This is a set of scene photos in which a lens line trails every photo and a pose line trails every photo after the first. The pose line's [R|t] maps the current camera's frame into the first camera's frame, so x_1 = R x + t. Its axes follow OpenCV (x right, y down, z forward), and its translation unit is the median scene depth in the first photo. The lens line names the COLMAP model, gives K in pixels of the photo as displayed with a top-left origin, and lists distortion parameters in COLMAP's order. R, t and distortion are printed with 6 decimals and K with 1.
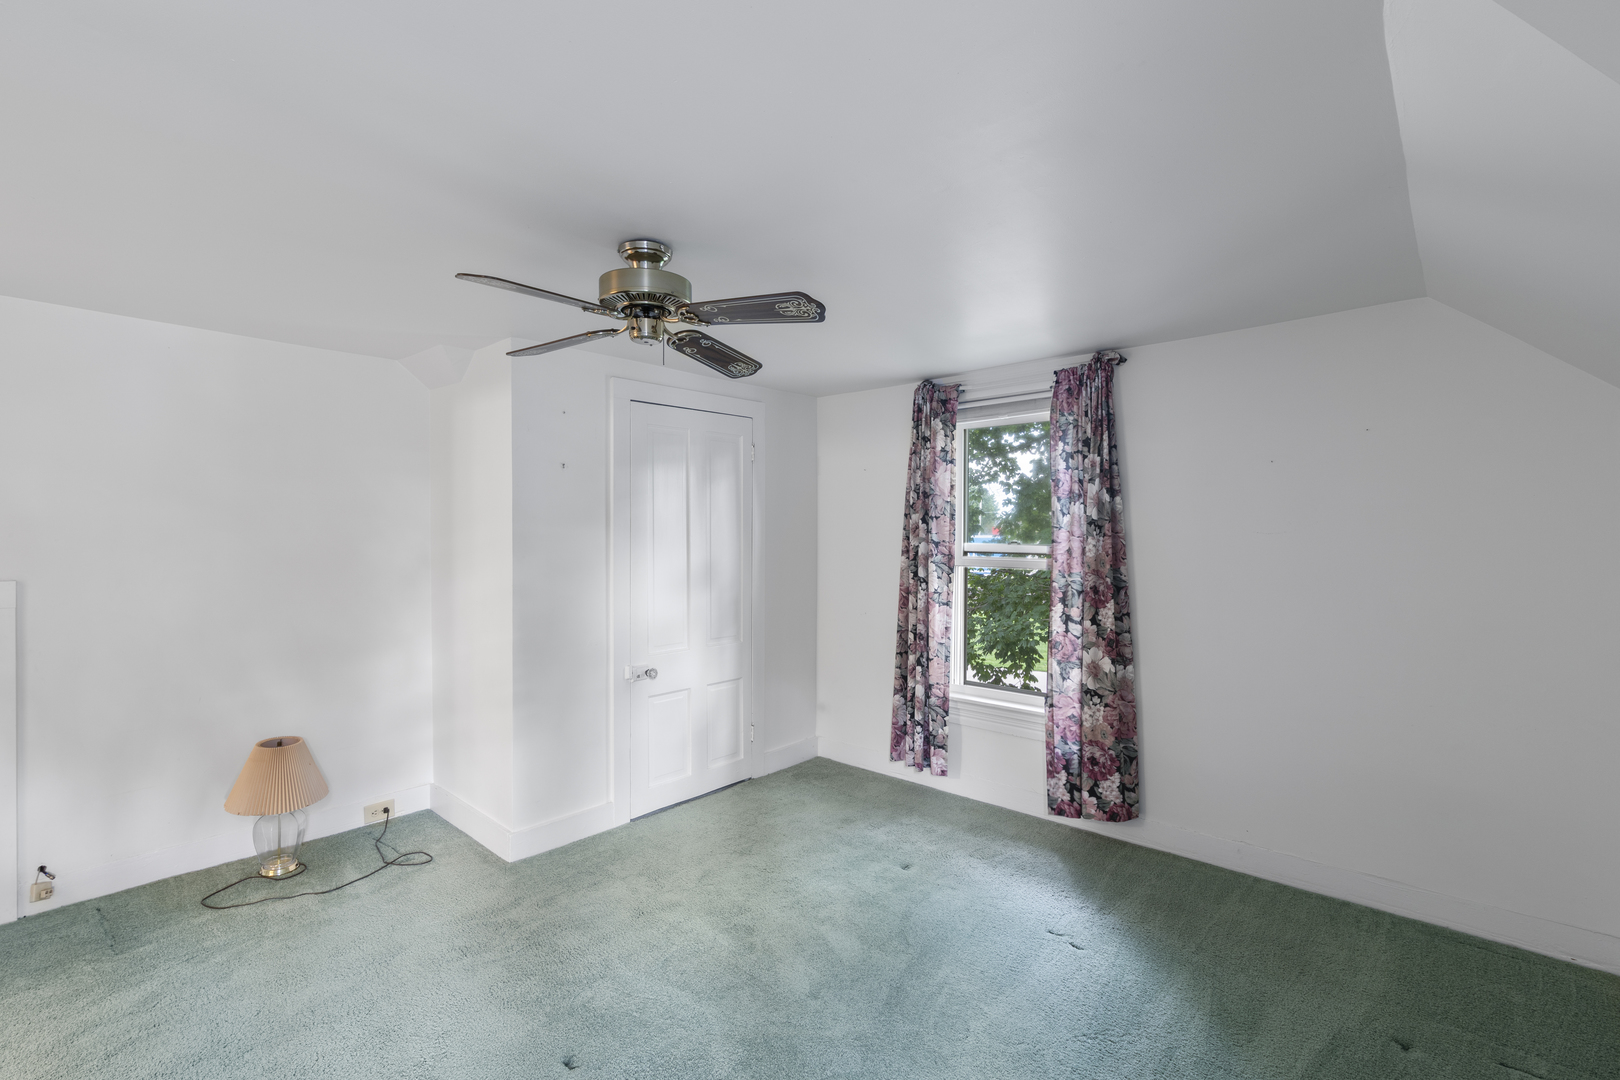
lens RADIAL K [[718.2, 0, 798.5], [0, 718.2, 530.6], [0, 0, 1]] dist [0.000638, 0.000098]
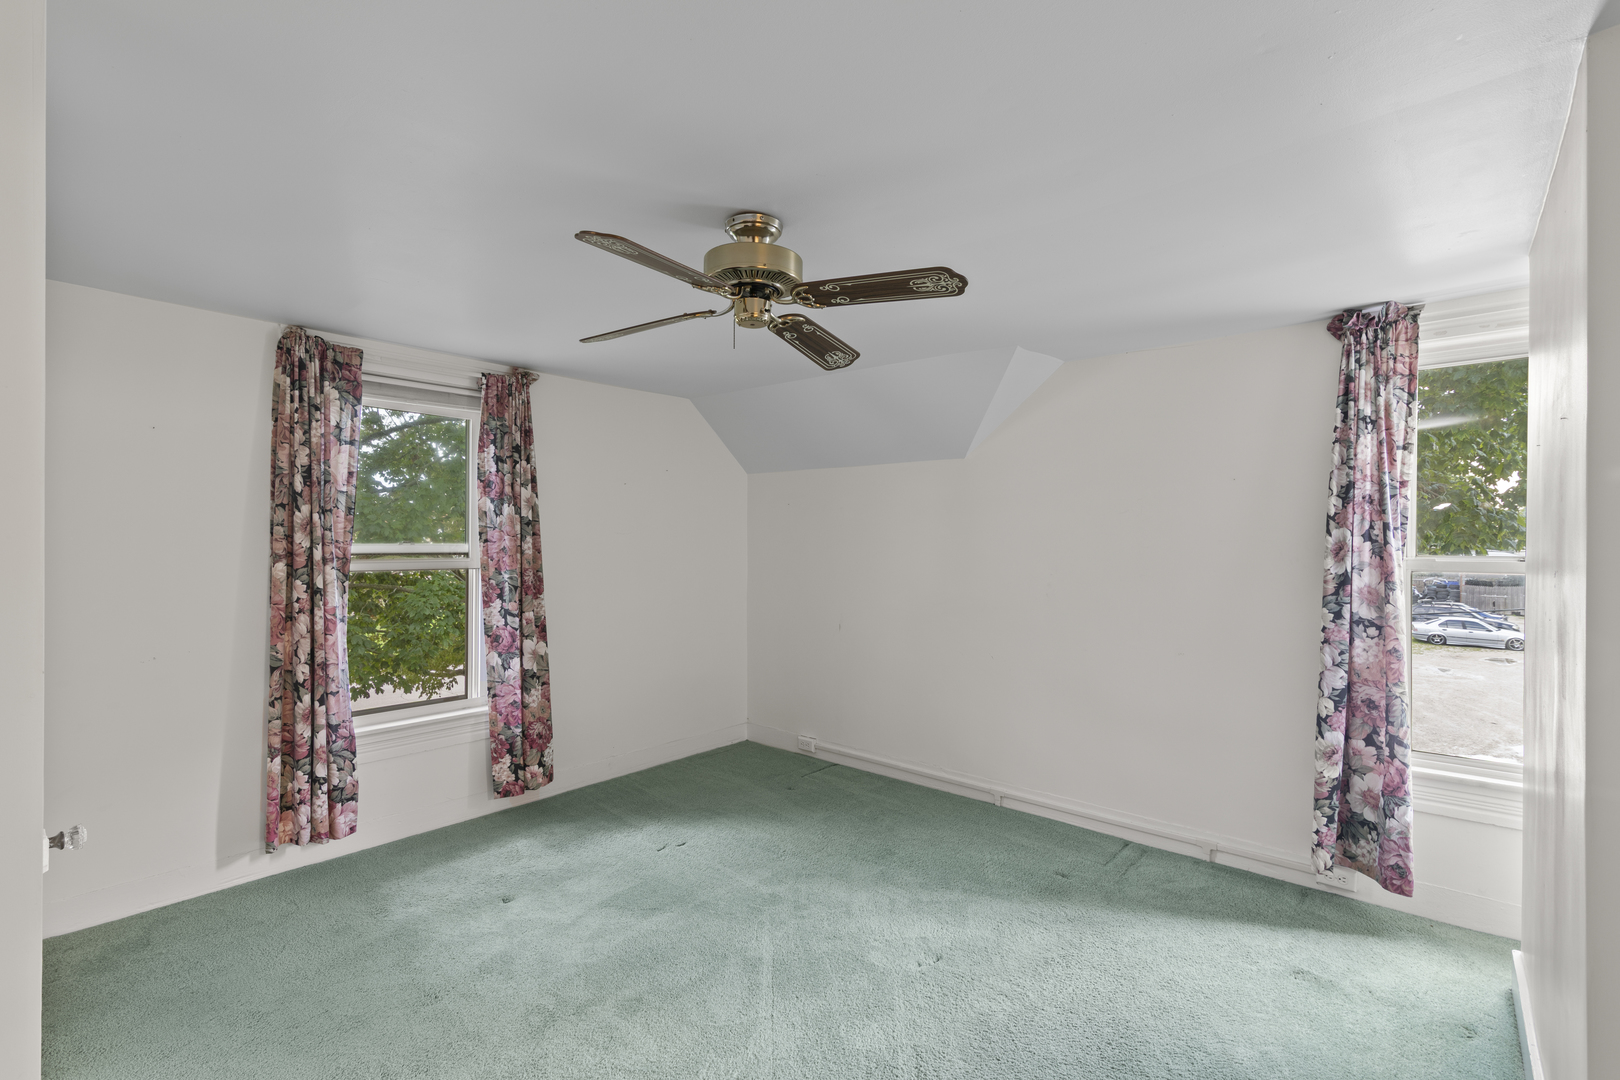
lens RADIAL K [[718.2, 0, 798.5], [0, 718.2, 530.6], [0, 0, 1]] dist [0.000638, 0.000098]
pose [[-0.003774, 0.008544, 0.999956, -0.676080], [-0.008963, 0.999923, -0.008577, 0.006131], [-0.999953, -0.008995, -0.003697, 0.565922]]
